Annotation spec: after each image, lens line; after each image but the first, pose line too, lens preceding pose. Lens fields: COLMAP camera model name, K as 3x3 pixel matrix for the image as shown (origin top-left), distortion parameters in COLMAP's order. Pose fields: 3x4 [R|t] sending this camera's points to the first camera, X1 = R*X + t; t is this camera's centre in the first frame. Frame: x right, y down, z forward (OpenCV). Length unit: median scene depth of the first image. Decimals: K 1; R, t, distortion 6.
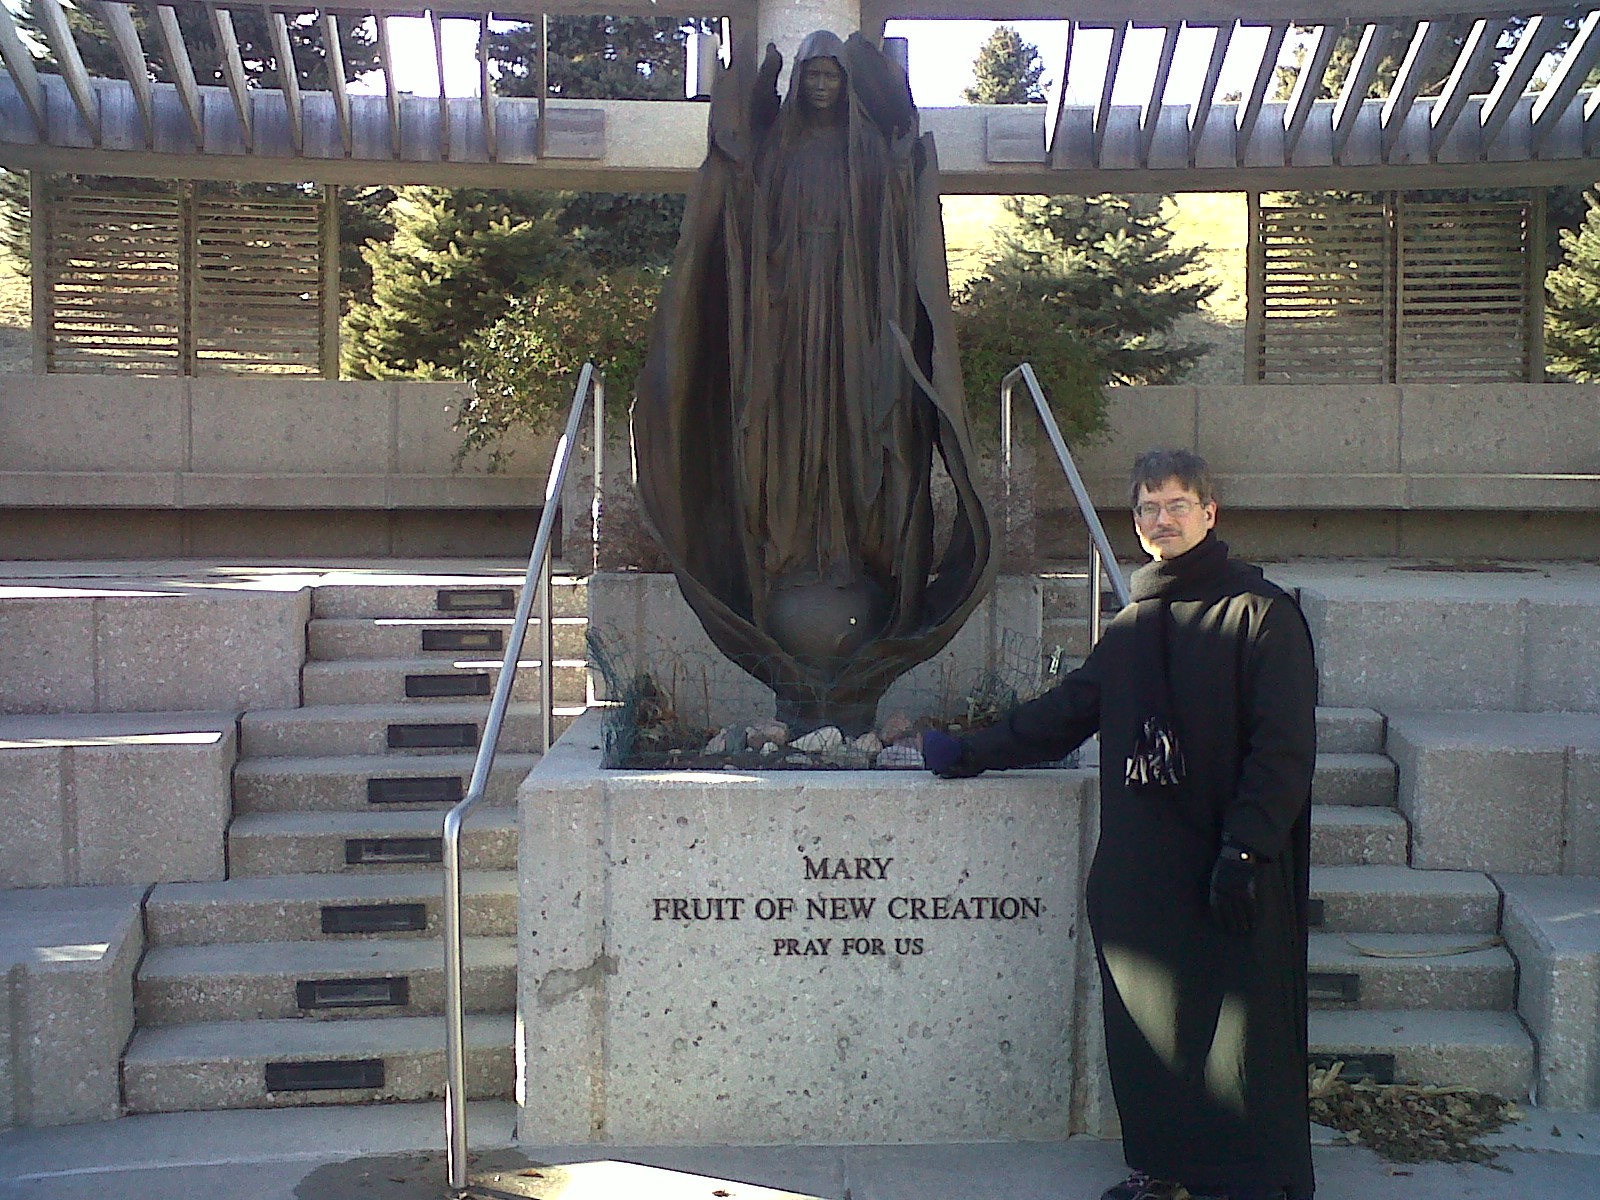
lens RADIAL K [[1702.4, 0, 802.8], [0, 1702.4, 595.2], [0, 0, 1]] dist [-0.064782, 0.000000]
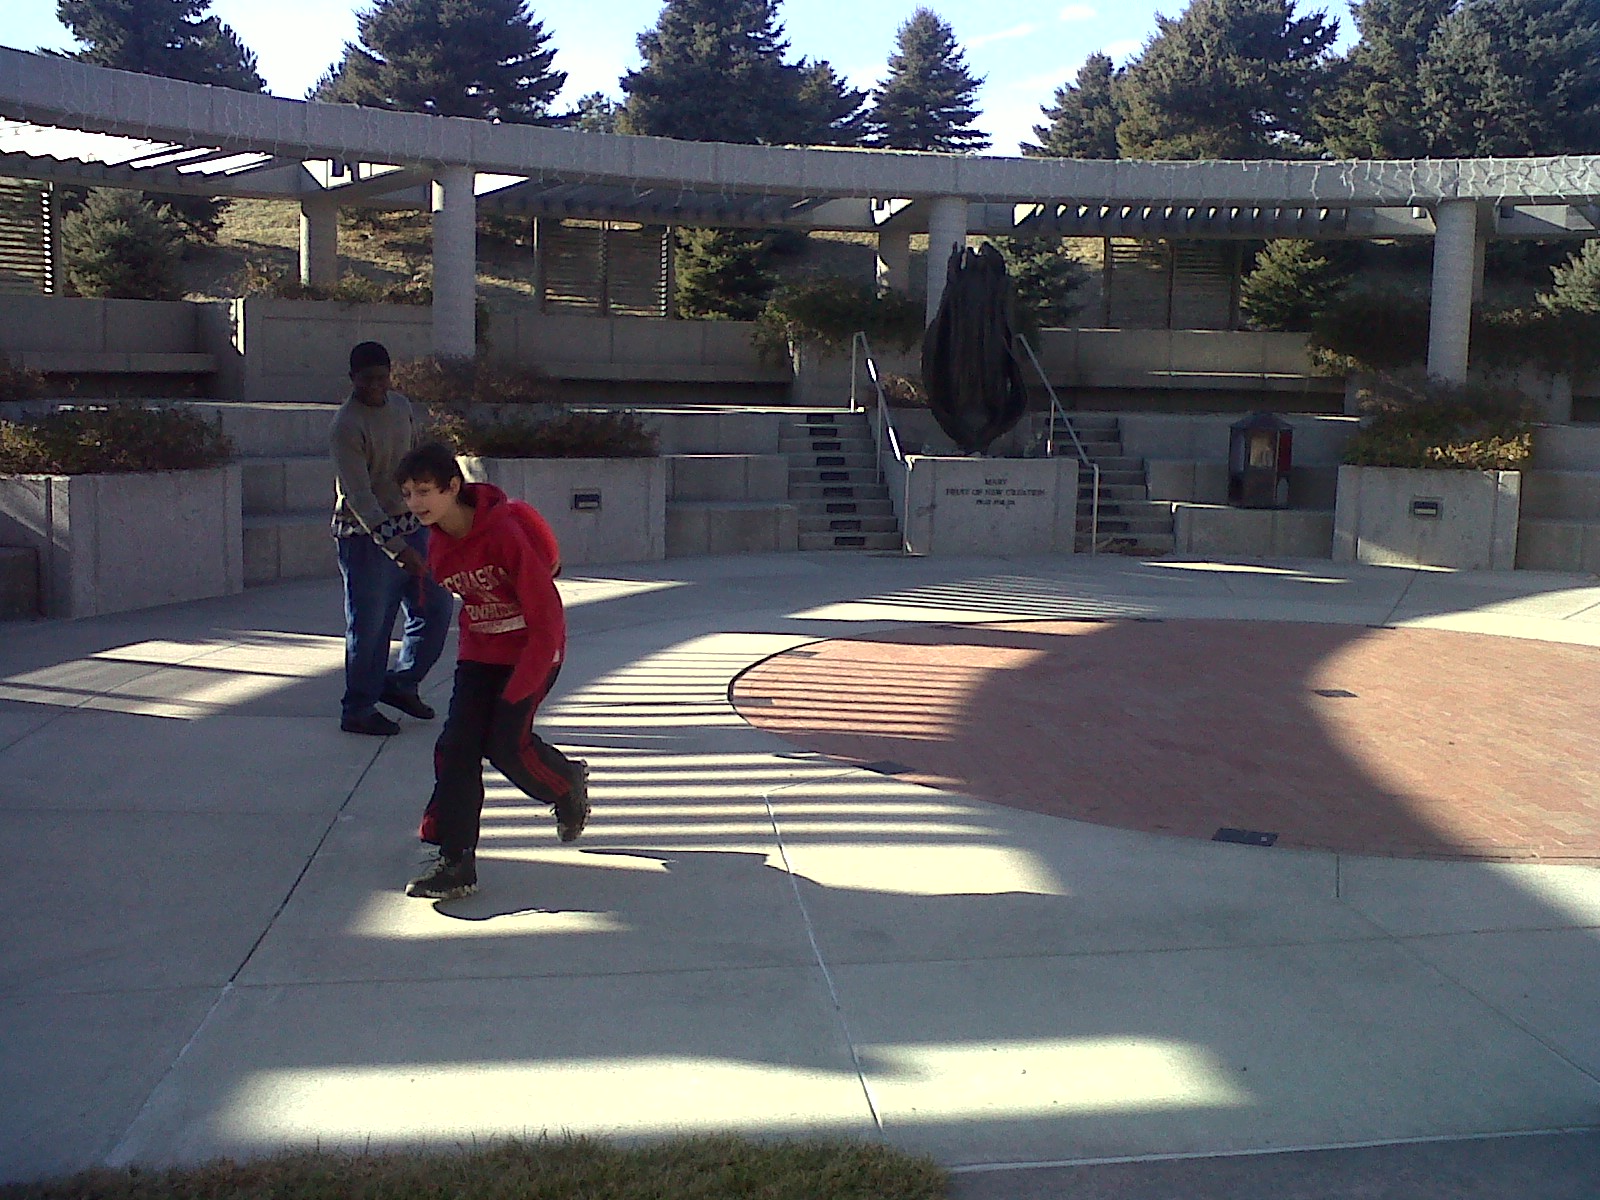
lens RADIAL K [[1702.4, 0, 795.4], [0, 1702.4, 602.5], [0, 0, 1]] dist [-0.064782, 0.000000]
pose [[0.996690, 0.003770, 0.081215, -0.607609], [-0.010205, 0.996826, 0.078960, 0.111020], [-0.080659, -0.079527, 0.993564, -2.311560]]
